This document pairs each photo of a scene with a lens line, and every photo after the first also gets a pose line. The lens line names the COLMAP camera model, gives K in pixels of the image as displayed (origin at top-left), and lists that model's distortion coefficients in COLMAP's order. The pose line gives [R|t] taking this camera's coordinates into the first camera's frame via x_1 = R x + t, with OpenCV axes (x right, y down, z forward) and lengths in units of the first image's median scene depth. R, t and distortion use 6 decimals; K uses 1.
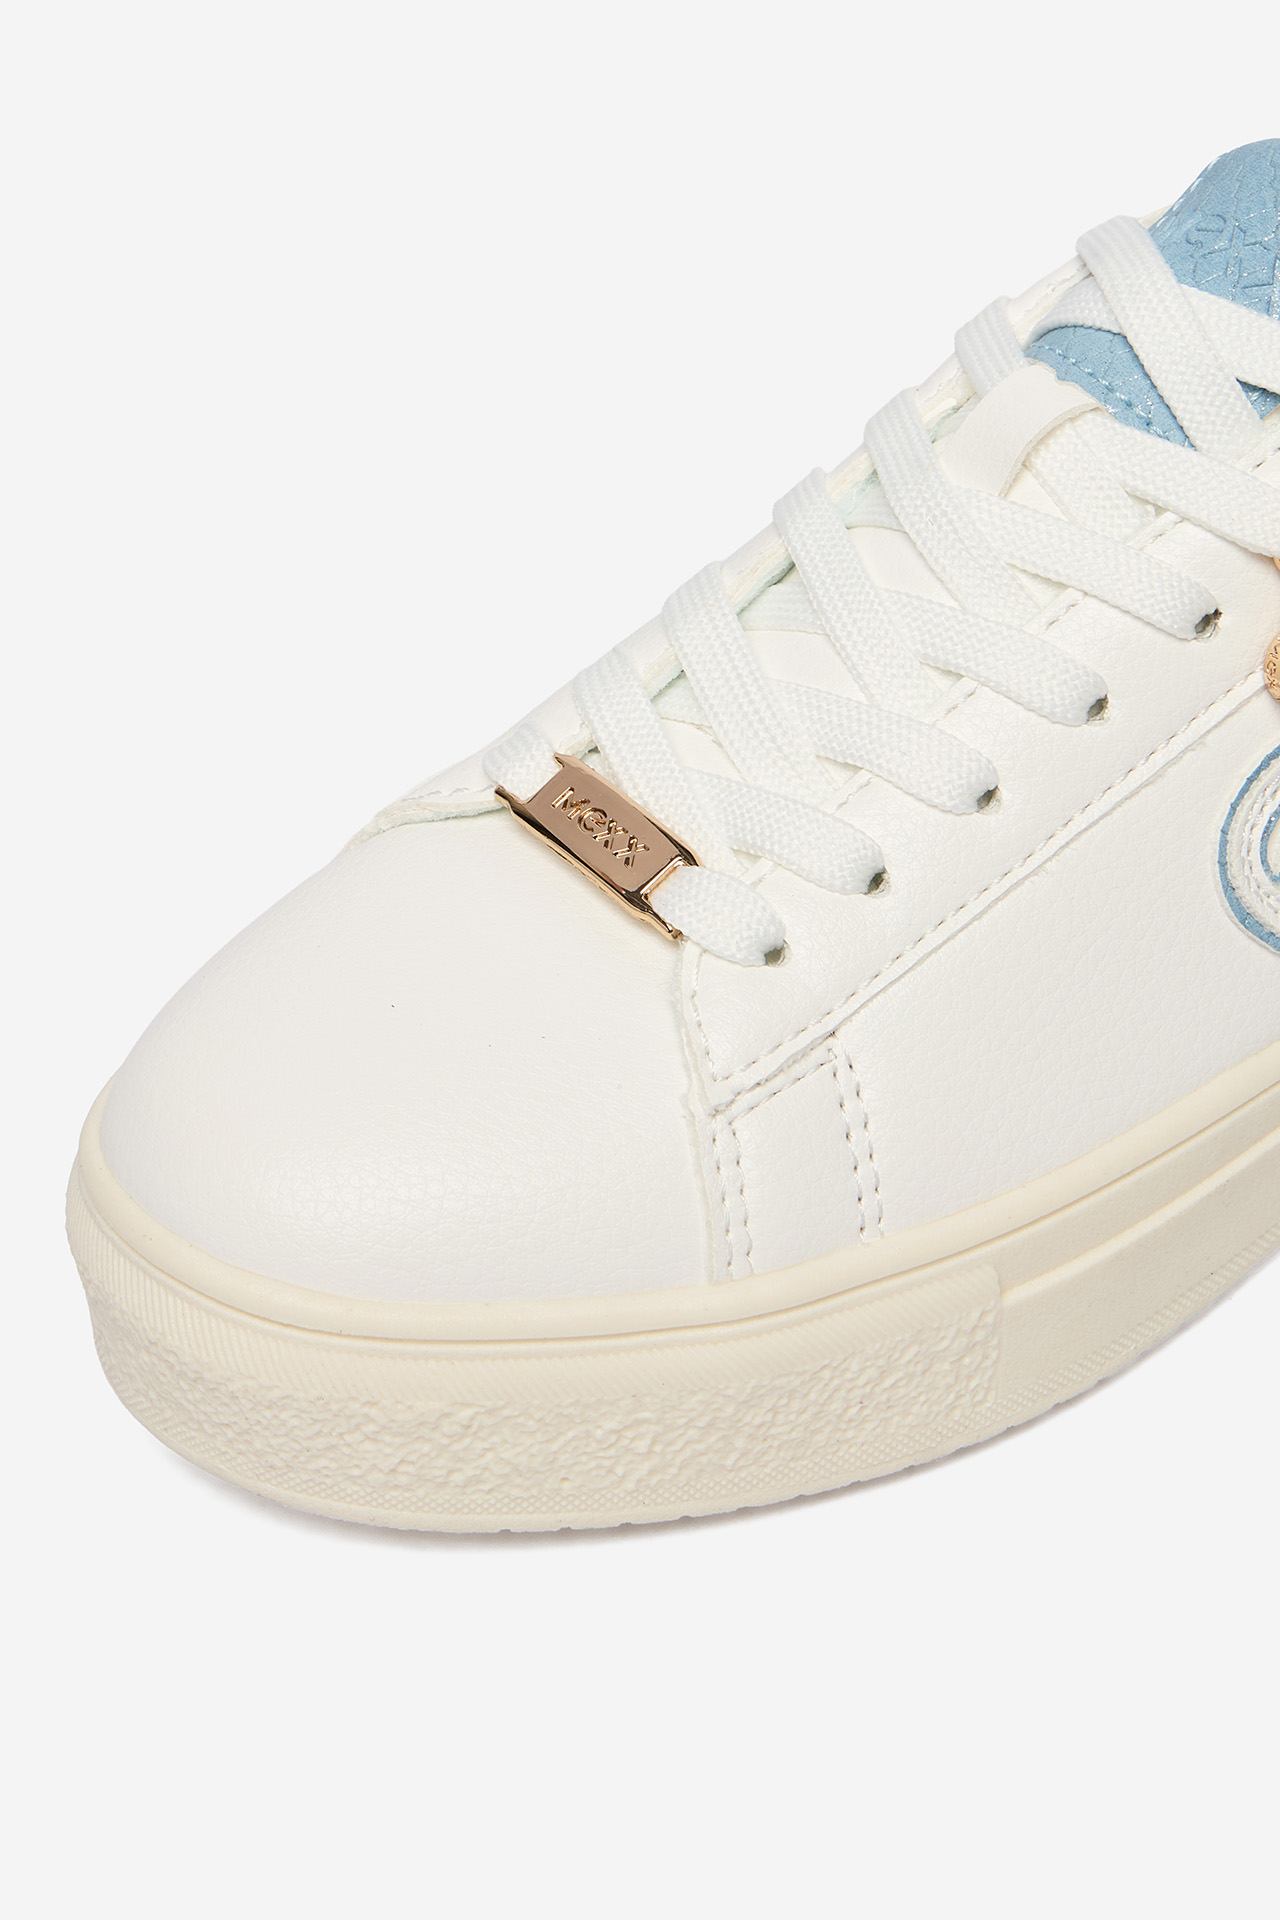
lens RADIAL K [[3984.6, 0, 638.3], [0, 3984.6, 959.0], [0, 0, 1]] dist [-0.003148, 0.000000]
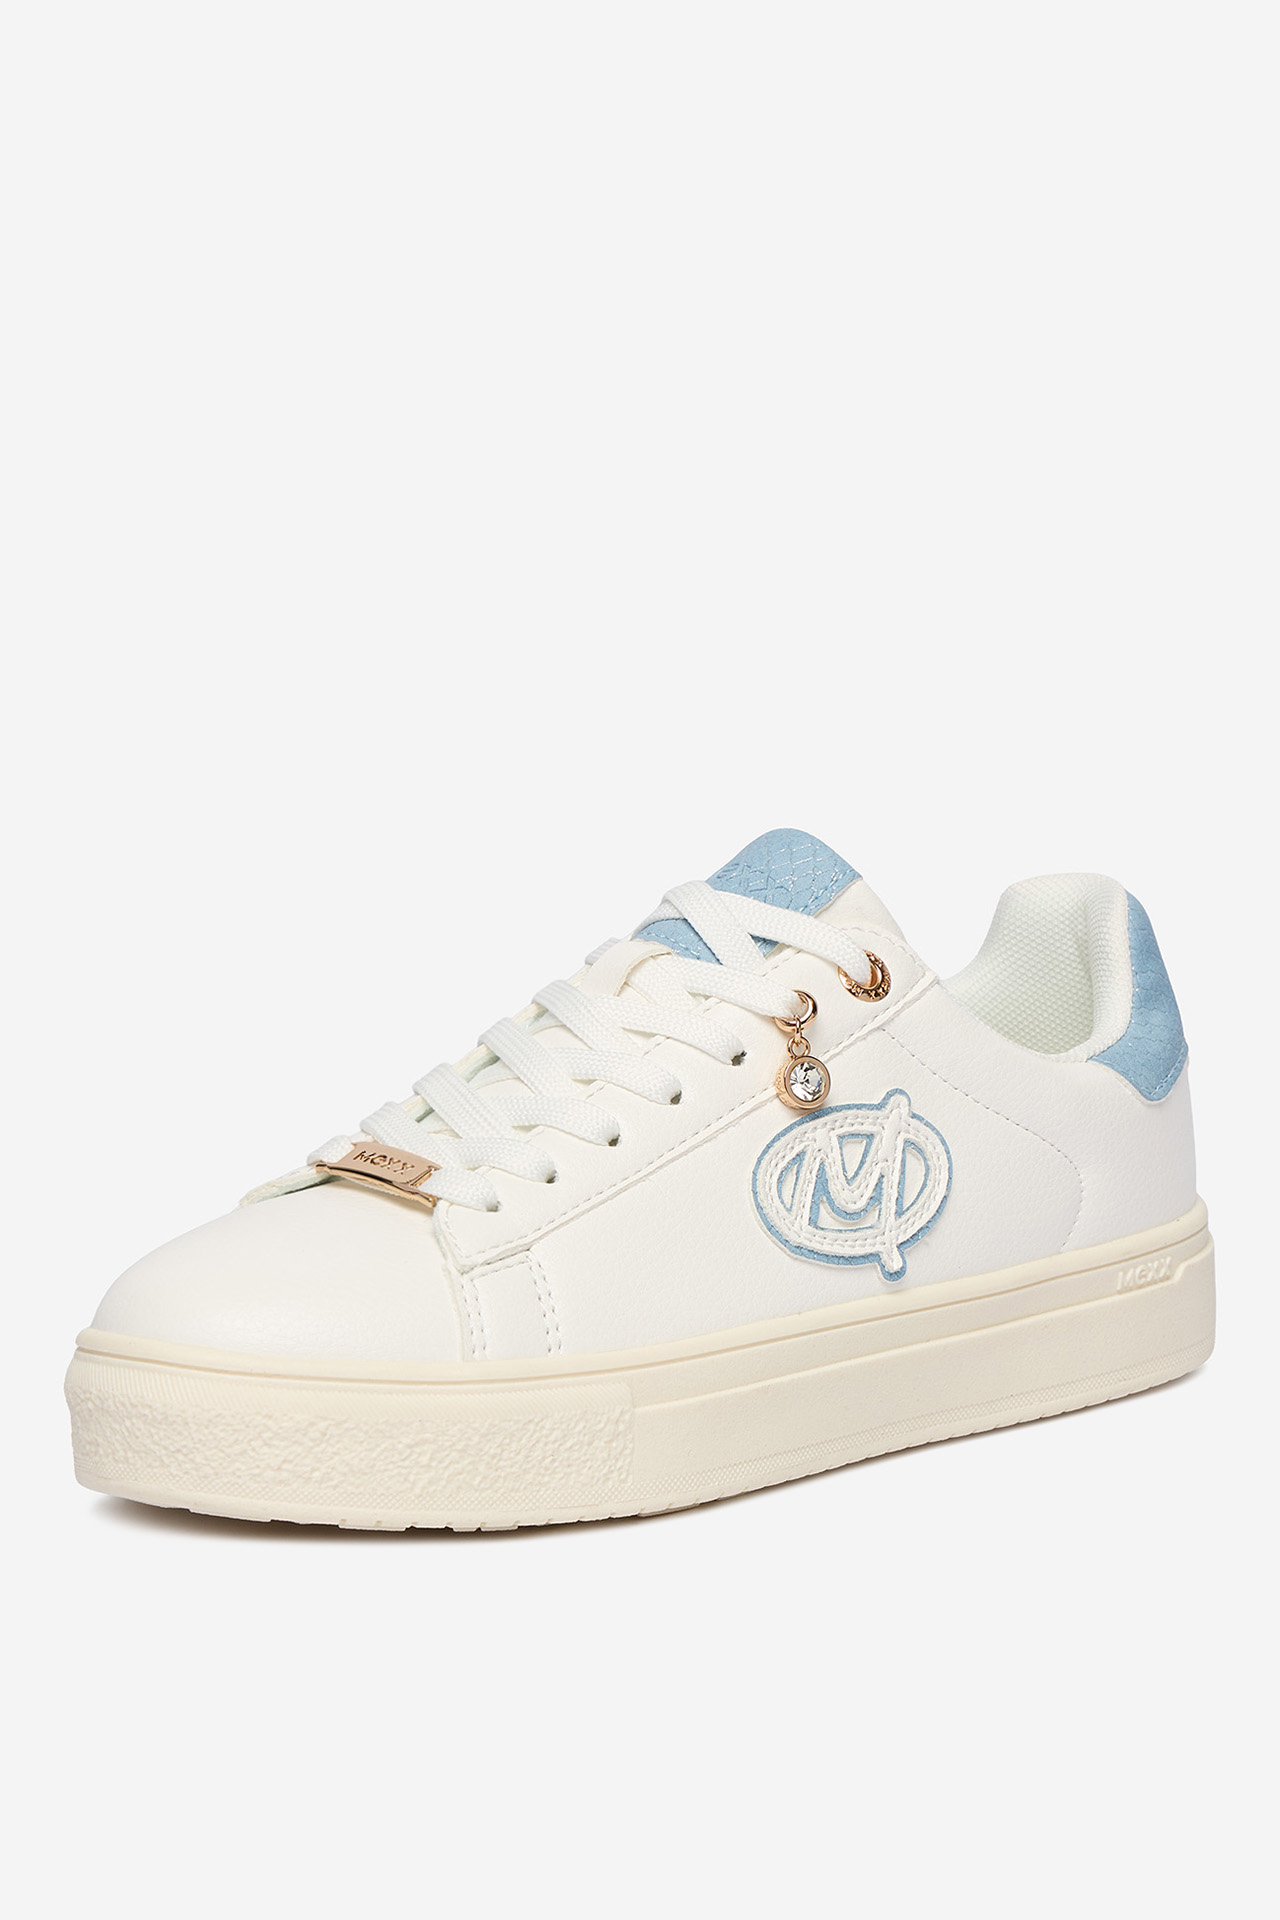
lens RADIAL K [[5920.8, 0, 639.7], [0, 5920.8, 961.2], [0, 0, 1]] dist [0.050279, 0.000000]
pose [[0.995744, -0.003605, 0.092090, -0.137248], [0.042192, 0.906202, -0.420735, 0.979167], [-0.081935, 0.422830, 0.902497, -1.350406]]
